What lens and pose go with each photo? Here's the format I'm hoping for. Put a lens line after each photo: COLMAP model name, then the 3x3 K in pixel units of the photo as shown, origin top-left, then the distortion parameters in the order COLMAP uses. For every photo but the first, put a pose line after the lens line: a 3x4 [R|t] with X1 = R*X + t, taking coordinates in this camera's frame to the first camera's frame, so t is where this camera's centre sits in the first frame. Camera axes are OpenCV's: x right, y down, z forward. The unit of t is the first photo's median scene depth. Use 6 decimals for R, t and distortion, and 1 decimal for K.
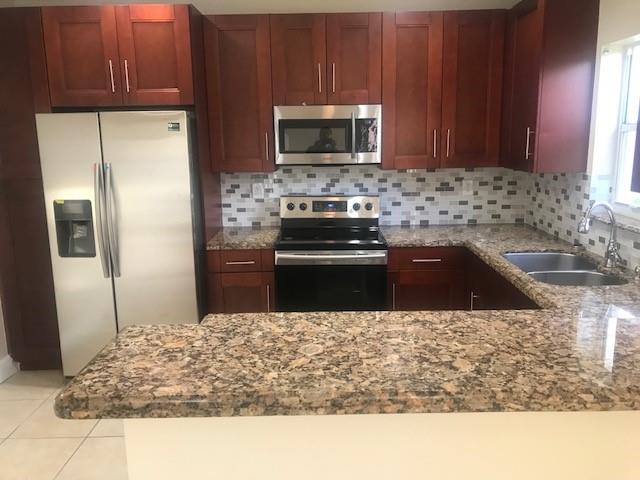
lens RADIAL K [[538.0, 0, 320.0], [0, 538.0, 240.0], [0, 0, 1]] dist [0.047649, -0.003502]
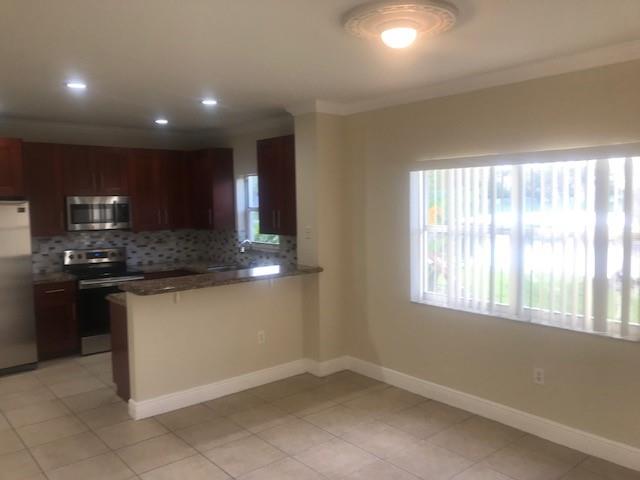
lens RADIAL K [[538.0, 0, 320.0], [0, 538.0, 240.0], [0, 0, 1]] dist [0.047649, -0.003502]
pose [[0.768019, -0.044286, 0.638894, -0.498856], [0.124203, 0.988965, -0.080753, 0.106276], [-0.628268, 0.141372, 0.765045, -0.680103]]
